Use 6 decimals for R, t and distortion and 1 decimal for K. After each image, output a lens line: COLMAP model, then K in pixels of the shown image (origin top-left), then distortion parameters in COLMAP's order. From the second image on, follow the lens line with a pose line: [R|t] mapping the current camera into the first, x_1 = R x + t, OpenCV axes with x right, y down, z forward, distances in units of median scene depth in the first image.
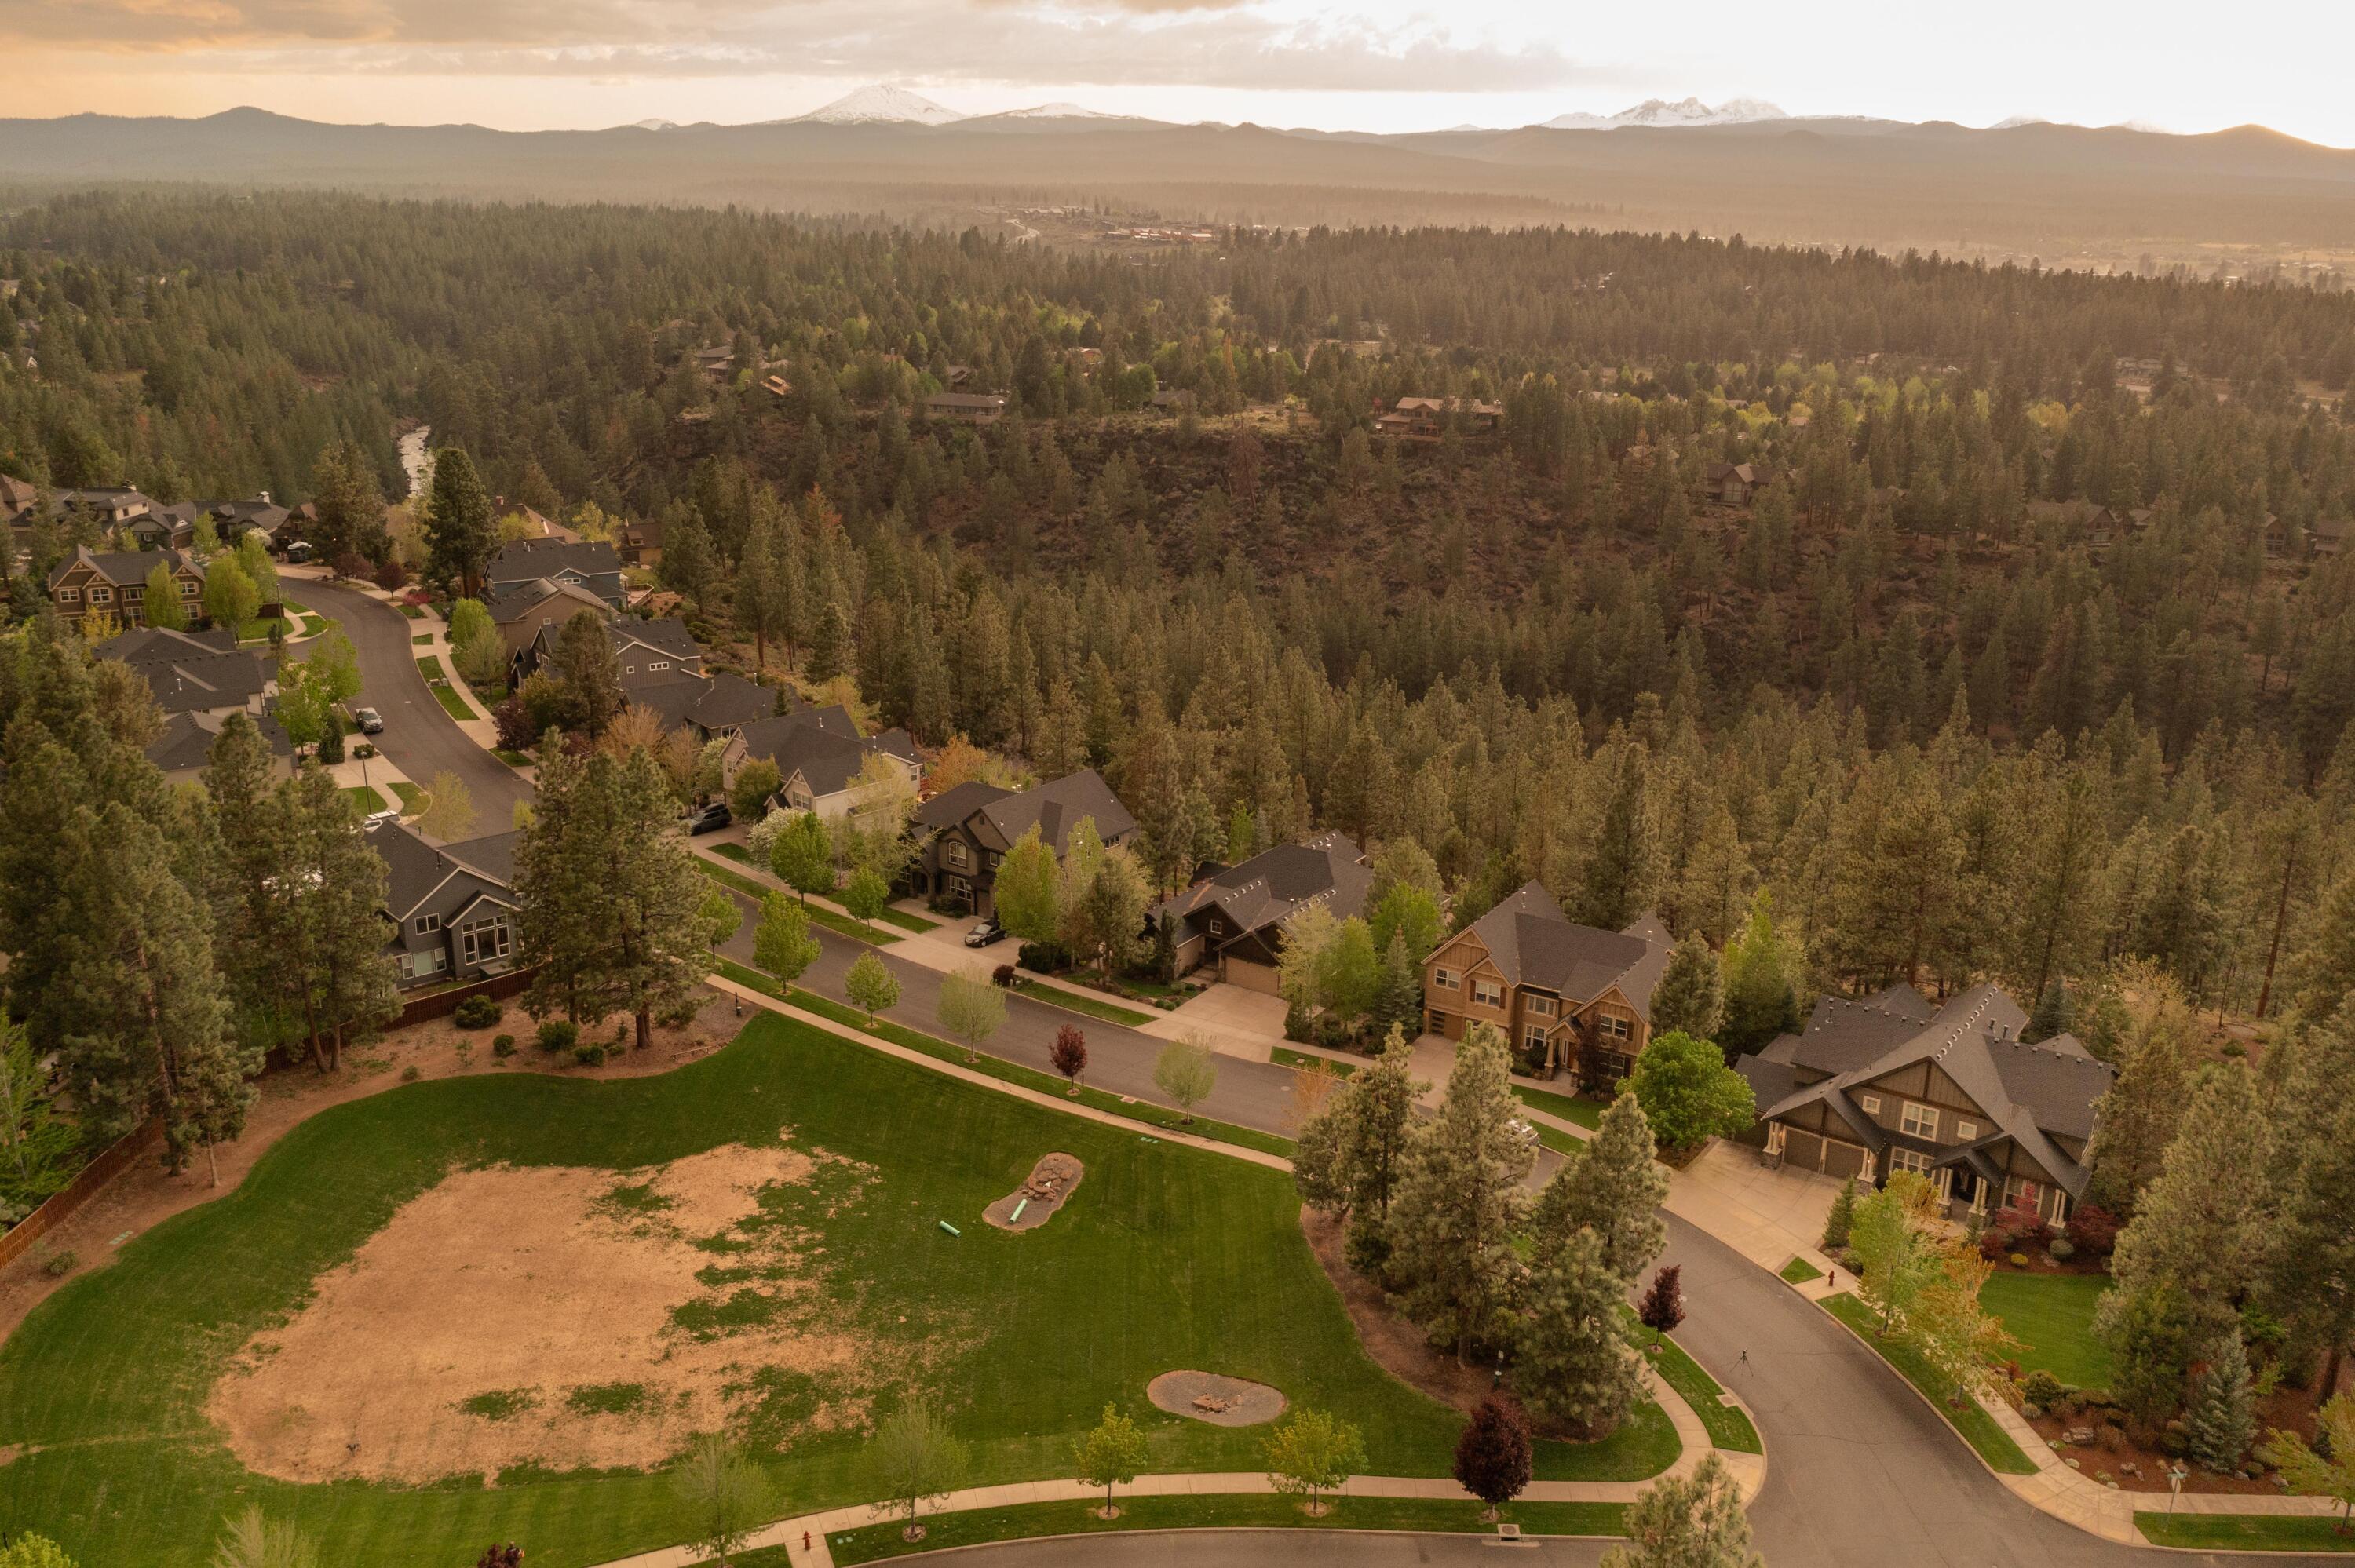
lens RADIAL K [[1881.6, 0, 1177.5], [0, 1881.6, 784.0], [0, 0, 1]] dist [-0.028245, 0.002670]
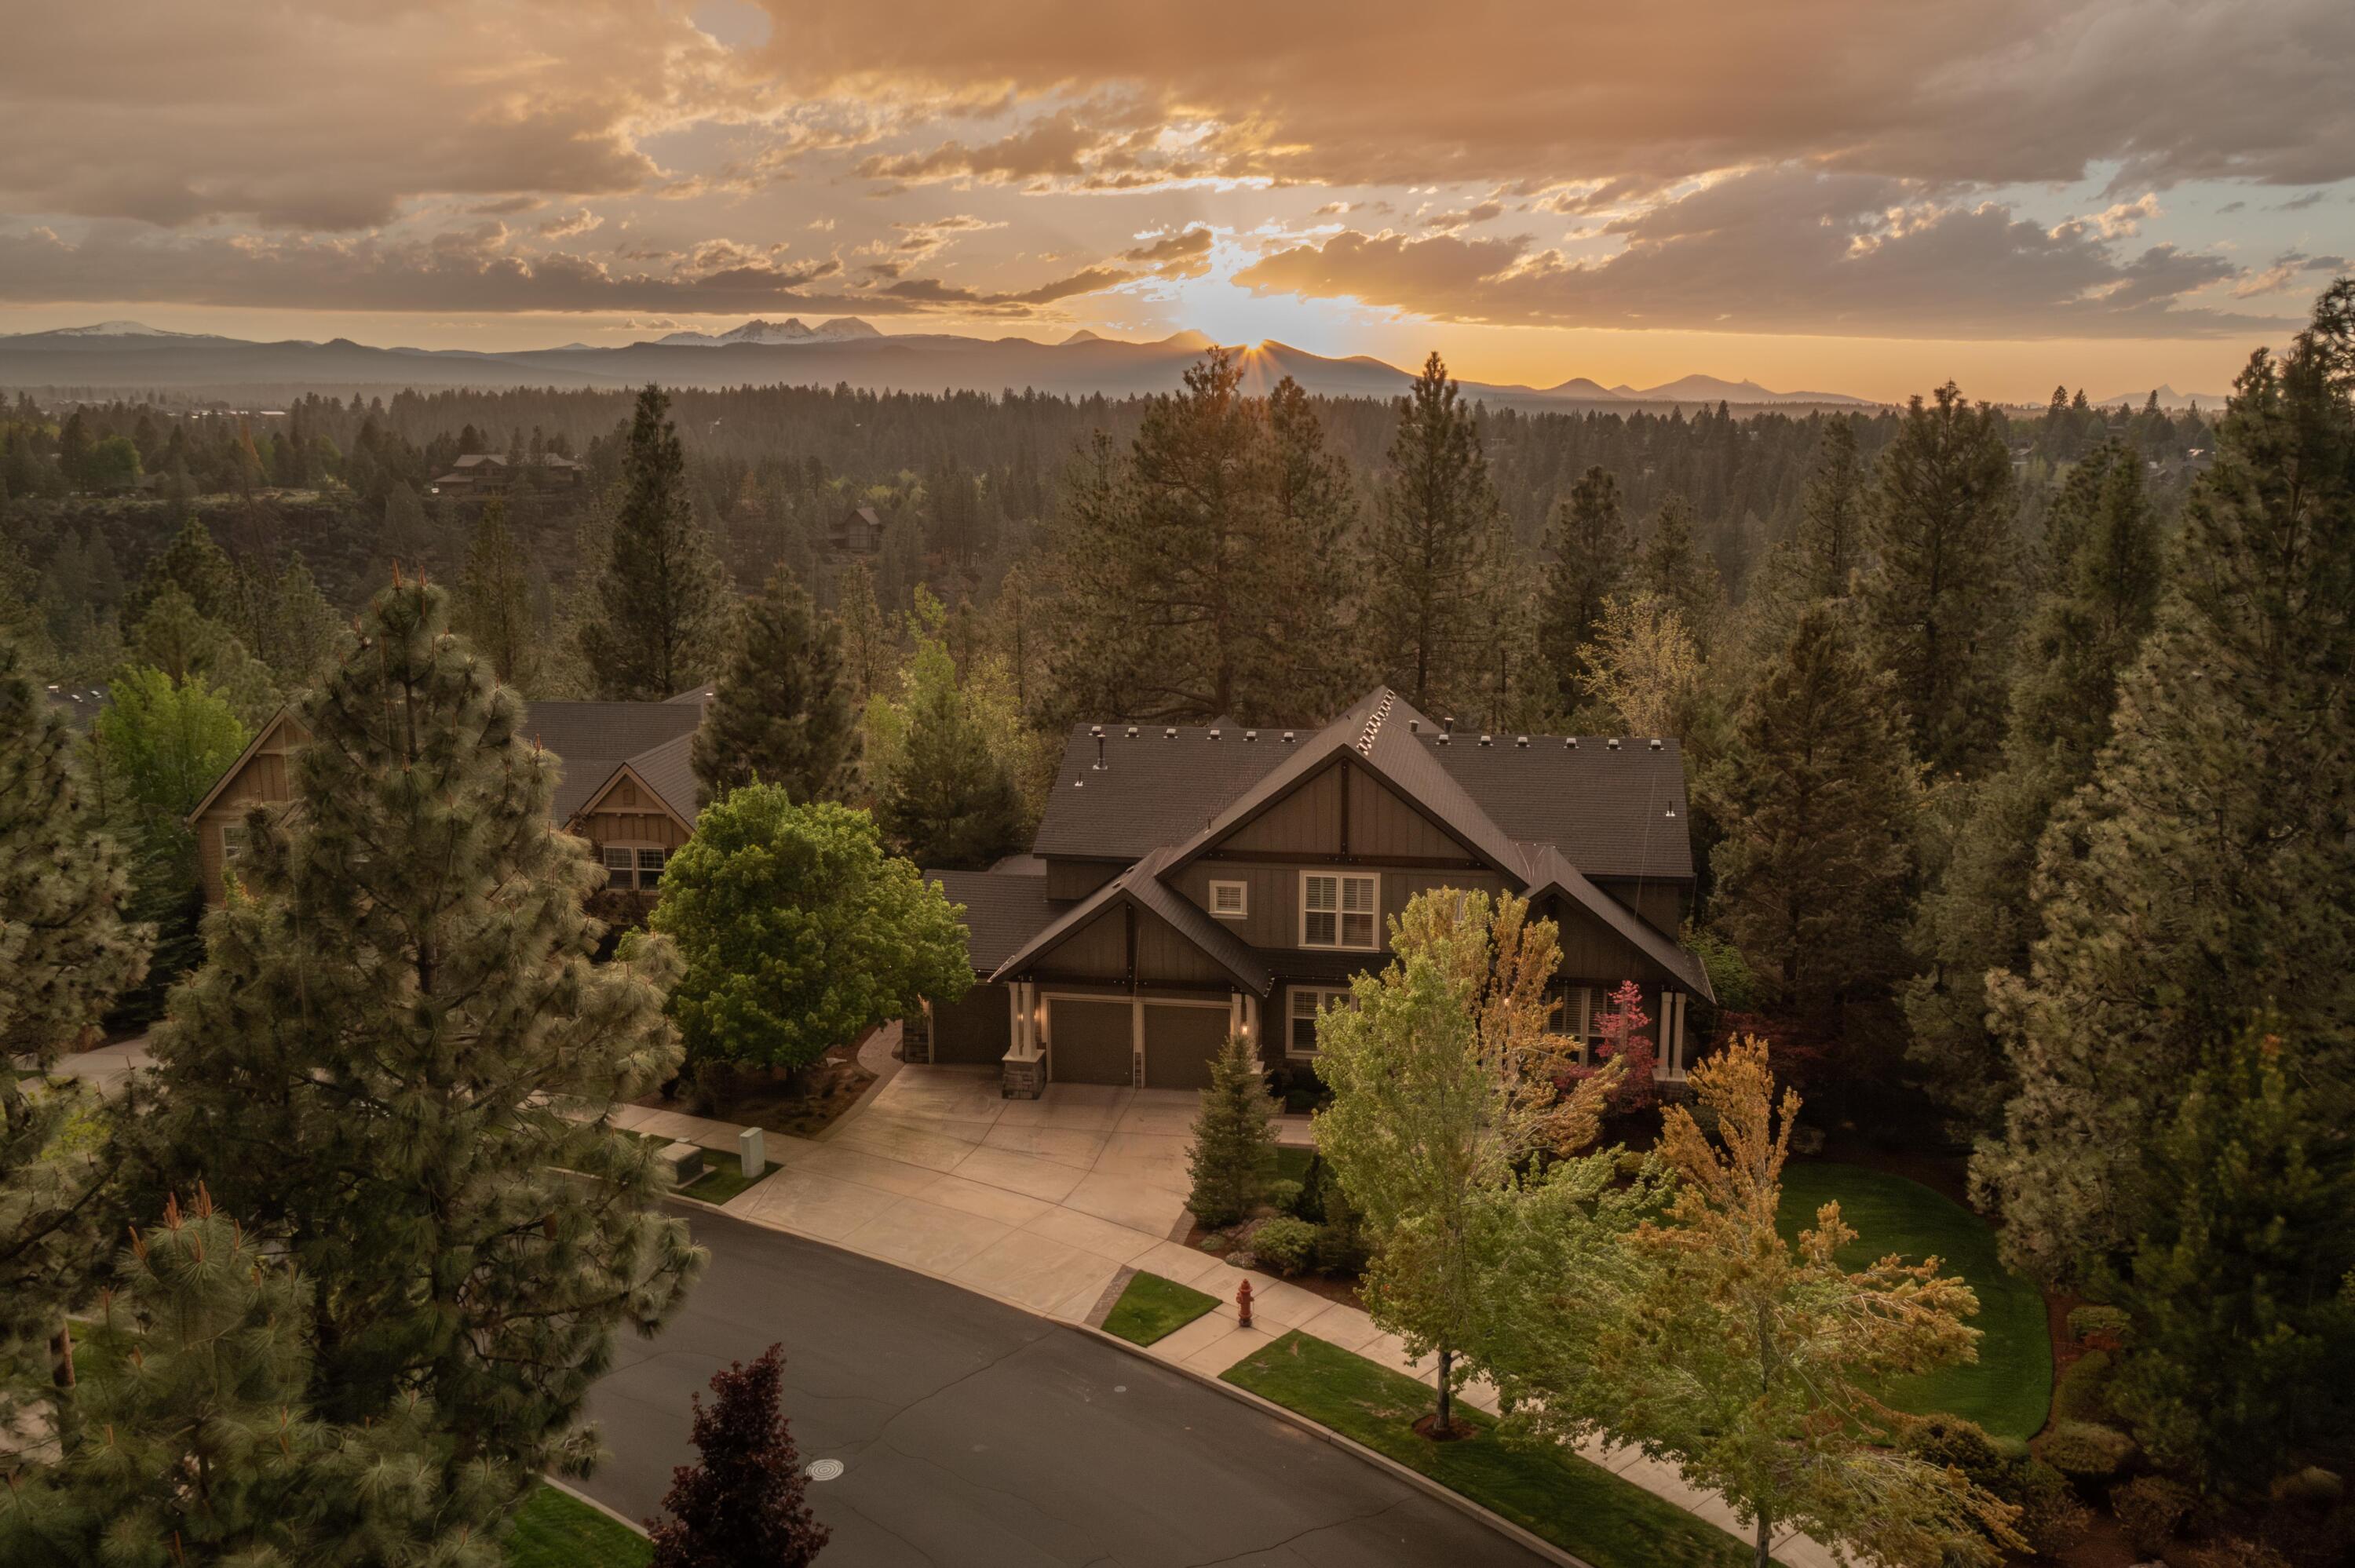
lens RADIAL K [[1836.6, 0, 1177.5], [0, 1836.6, 784.0], [0, 0, 1]] dist [-0.021645, -0.001326]
pose [[0.898980, -0.096487, 0.427230, 0.183069], [0.140135, 0.987522, -0.071848, 0.173813], [-0.414967, 0.124459, 0.901284, 0.622668]]
